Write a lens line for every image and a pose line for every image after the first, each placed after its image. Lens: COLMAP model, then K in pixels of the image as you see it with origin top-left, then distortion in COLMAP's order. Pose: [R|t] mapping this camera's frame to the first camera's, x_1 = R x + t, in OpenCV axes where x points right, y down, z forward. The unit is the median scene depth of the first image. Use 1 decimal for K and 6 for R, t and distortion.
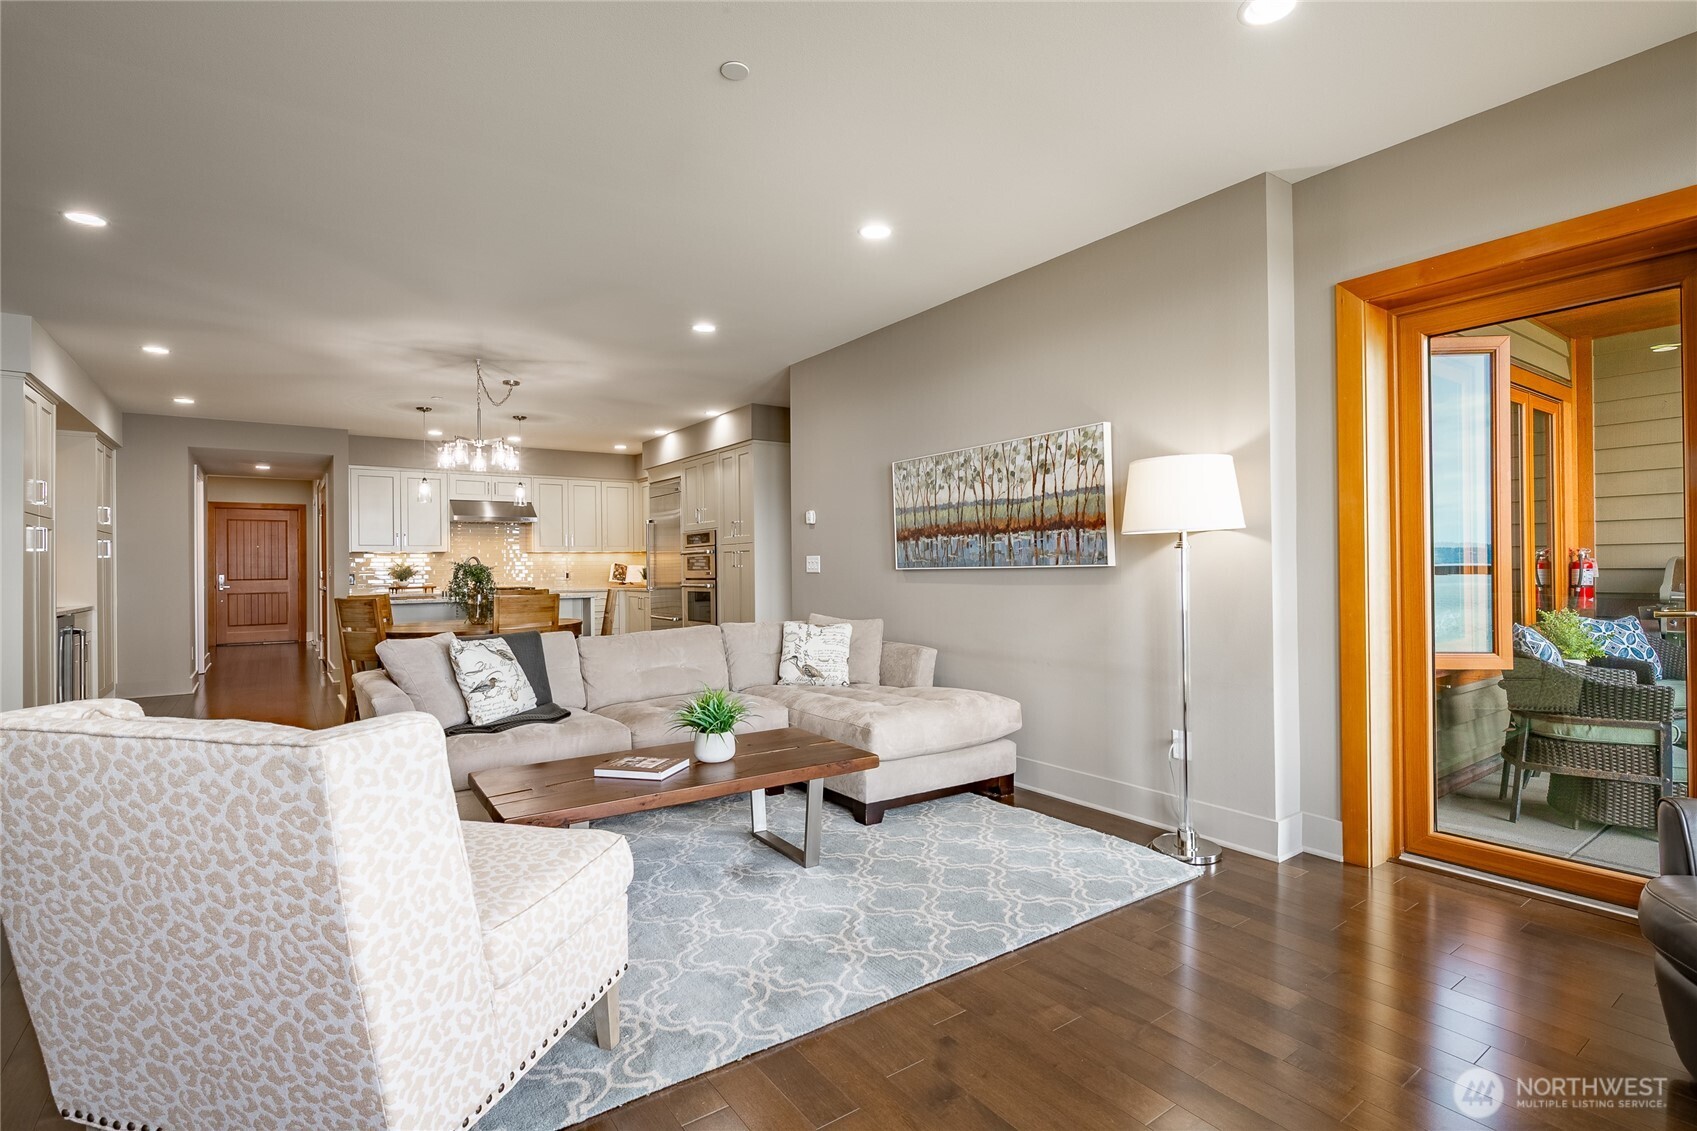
lens RADIAL K [[804.2, 0, 877.6], [0, 804.2, 561.0], [0, 0, 1]] dist [-0.016774, -0.000132]
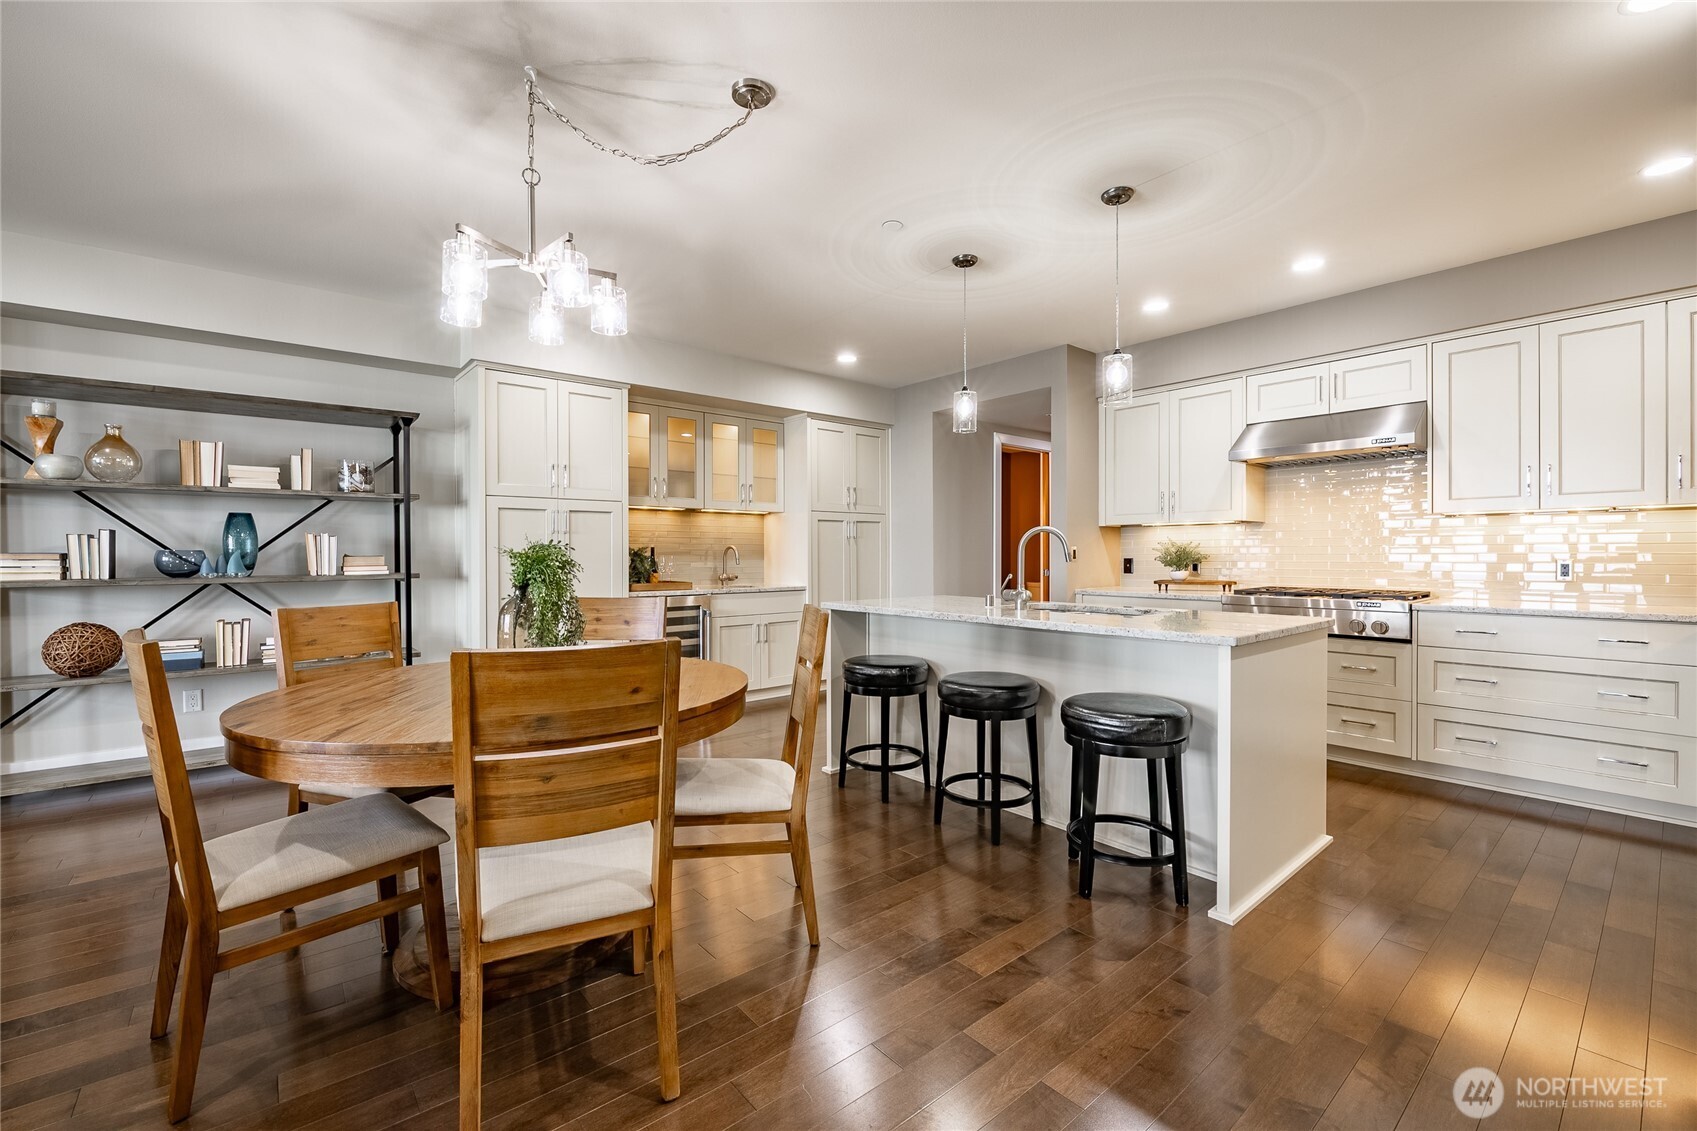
lens RADIAL K [[706.7, 0, 843.7], [0, 706.7, 561.4], [0, 0, 1]] dist [-0.007161, -0.000775]
pose [[0.049883, 0.023435, -0.998480, -0.082046], [0.008012, 0.999683, 0.023864, 0.003498], [0.998723, -0.009191, 0.049679, 0.878337]]
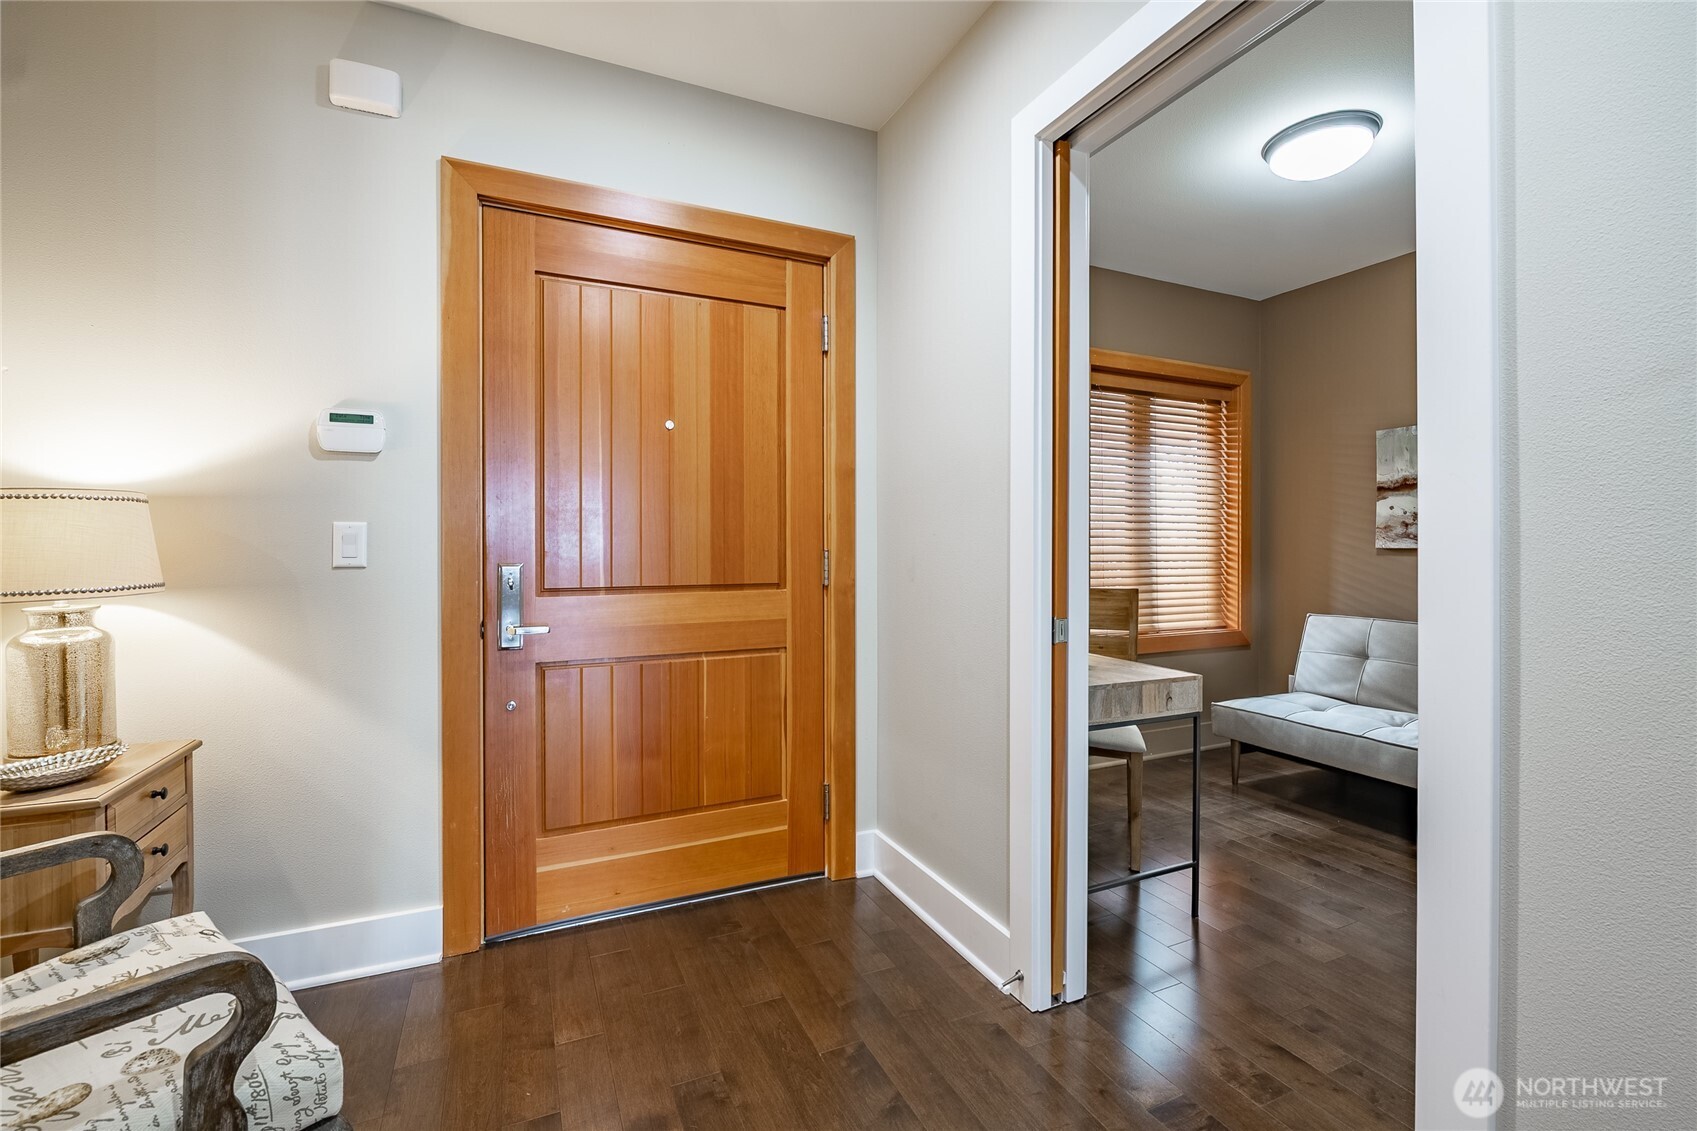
lens RADIAL K [[706.7, 0, 858.7], [0, 706.7, 552.0], [0, 0, 1]] dist [-0.007161, -0.000775]
pose [[0.978967, 0.006475, -0.203914, -1.198881], [-0.004773, 0.999950, 0.008835, 0.021110], [0.203961, -0.007676, 0.978949, 1.440051]]
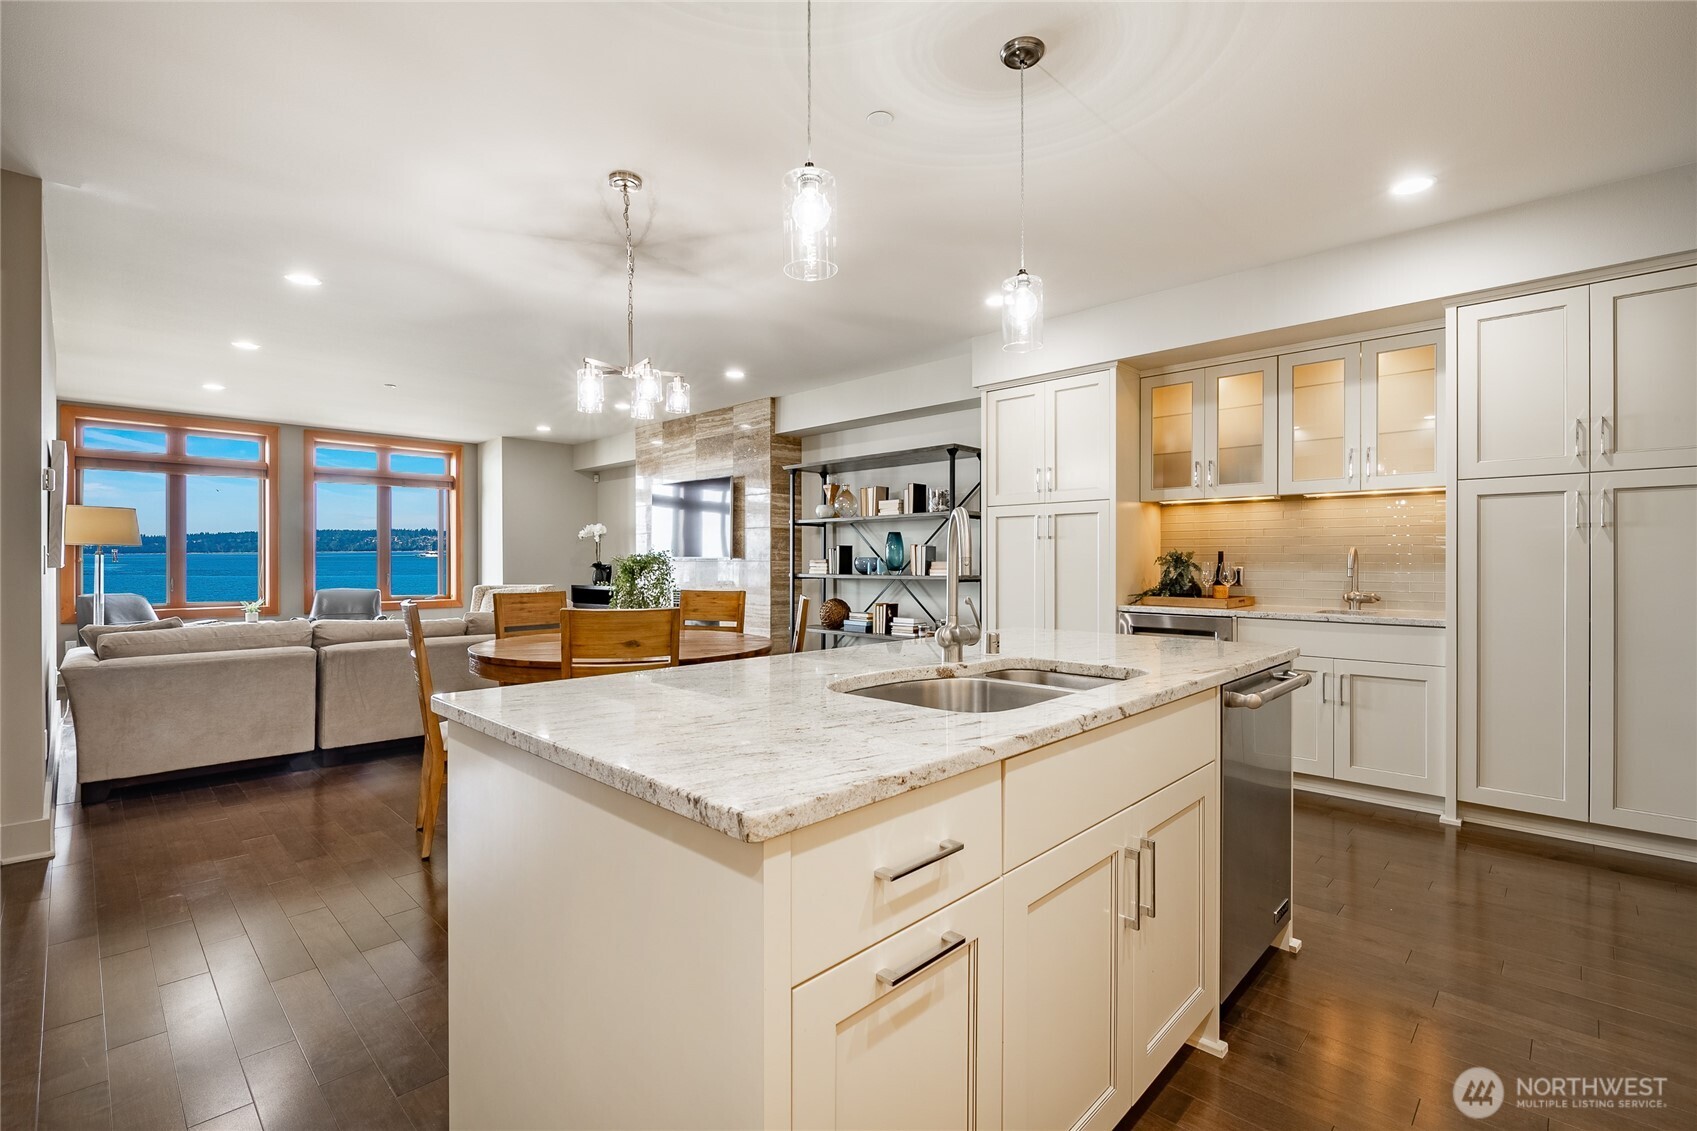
lens RADIAL K [[760.9, 0, 855.7], [0, 760.9, 565.6], [0, 0, 1]] dist [-0.001334, -0.003429]
pose [[-0.987017, 0.010514, -0.160268, -0.444329], [0.010817, 0.999941, -0.001020, 0.013396], [0.160248, -0.002740, -0.987073, 1.270454]]
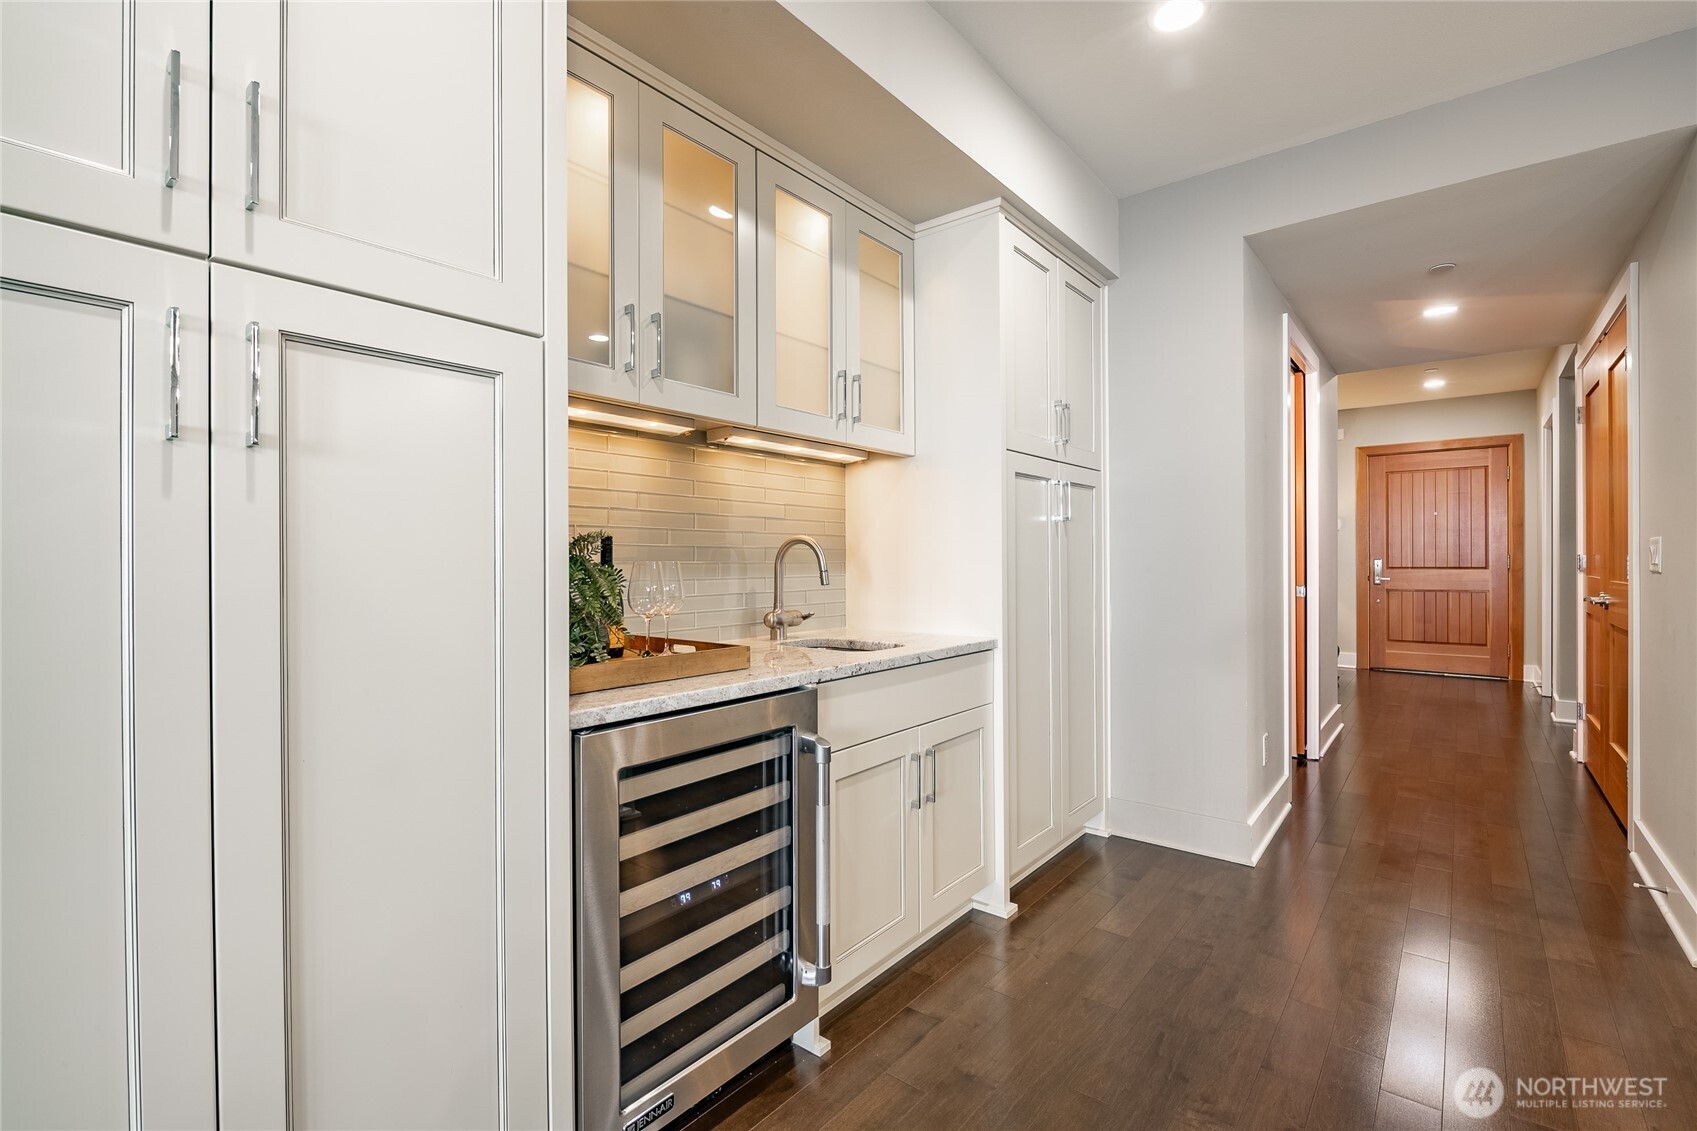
lens RADIAL K [[760.9, 0, 841.7], [0, 760.9, 564.1], [0, 0, 1]] dist [-0.001334, -0.003429]
pose [[0.238578, 0.015959, -0.970992, -0.561301], [0.008445, 0.999793, 0.018507, 0.009801], [0.971087, -0.012616, 0.238394, 0.731180]]
